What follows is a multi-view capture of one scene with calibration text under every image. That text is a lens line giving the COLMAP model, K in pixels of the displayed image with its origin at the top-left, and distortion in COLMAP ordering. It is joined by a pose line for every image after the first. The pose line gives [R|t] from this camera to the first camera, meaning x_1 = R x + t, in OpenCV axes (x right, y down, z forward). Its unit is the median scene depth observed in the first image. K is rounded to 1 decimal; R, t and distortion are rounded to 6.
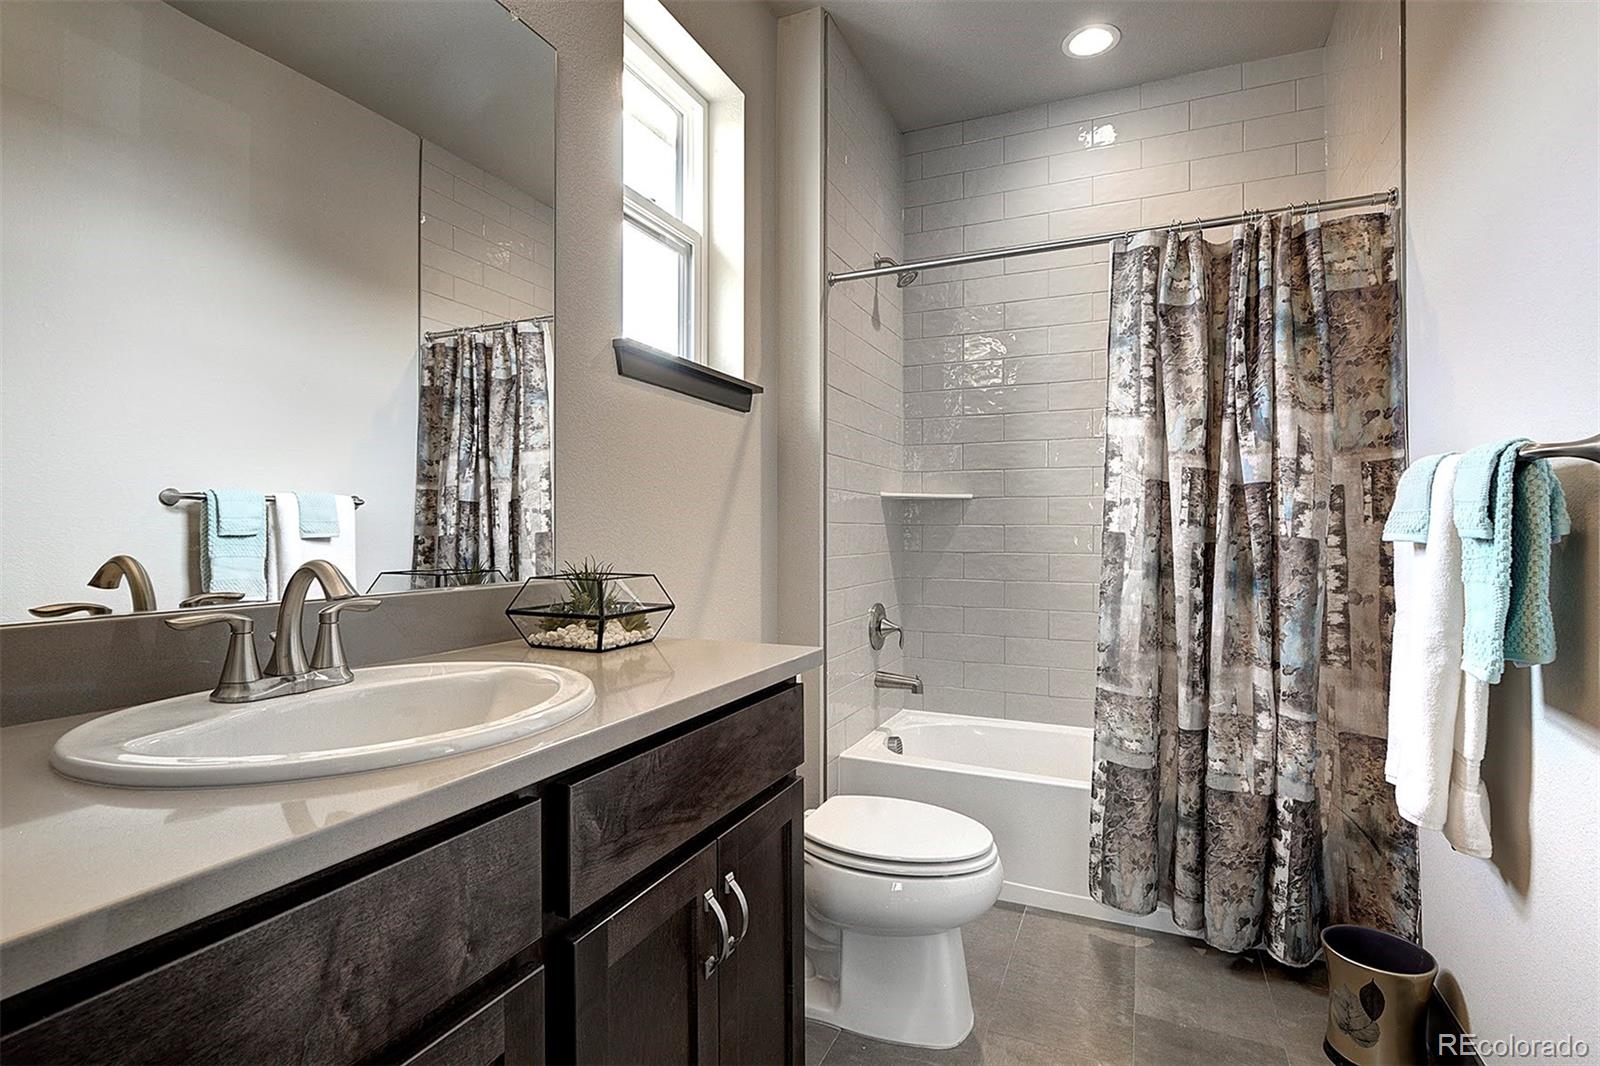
lens RADIAL K [[768.1, 0, 800.0], [0, 768.1, 533.0], [0, 0, 1]] dist [-0.011161, 0.000025]
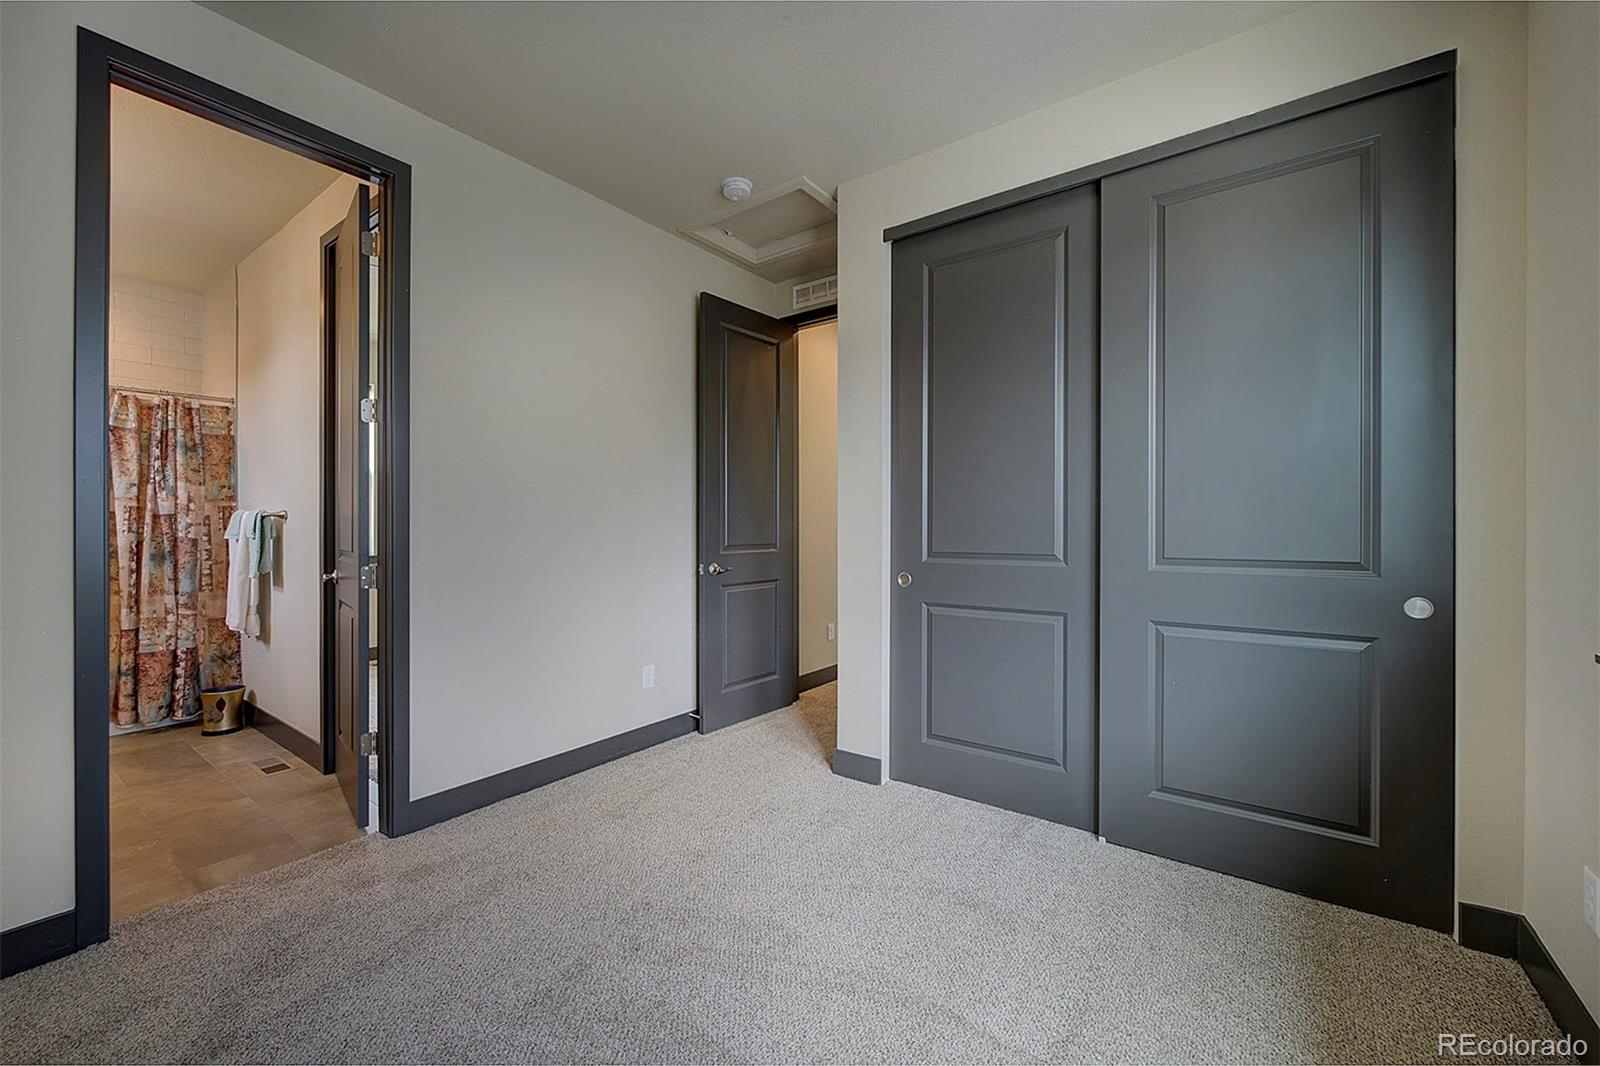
lens RADIAL K [[640.9, 0, 797.1], [0, 640.9, 524.6], [0, 0, 1]] dist [0.000990, 0.000217]
pose [[0.215099, 0.002921, 0.976588, -0.862734], [0.001478, 0.999993, -0.003316, -0.025090], [-0.976591, 0.002157, 0.215093, -1.240562]]
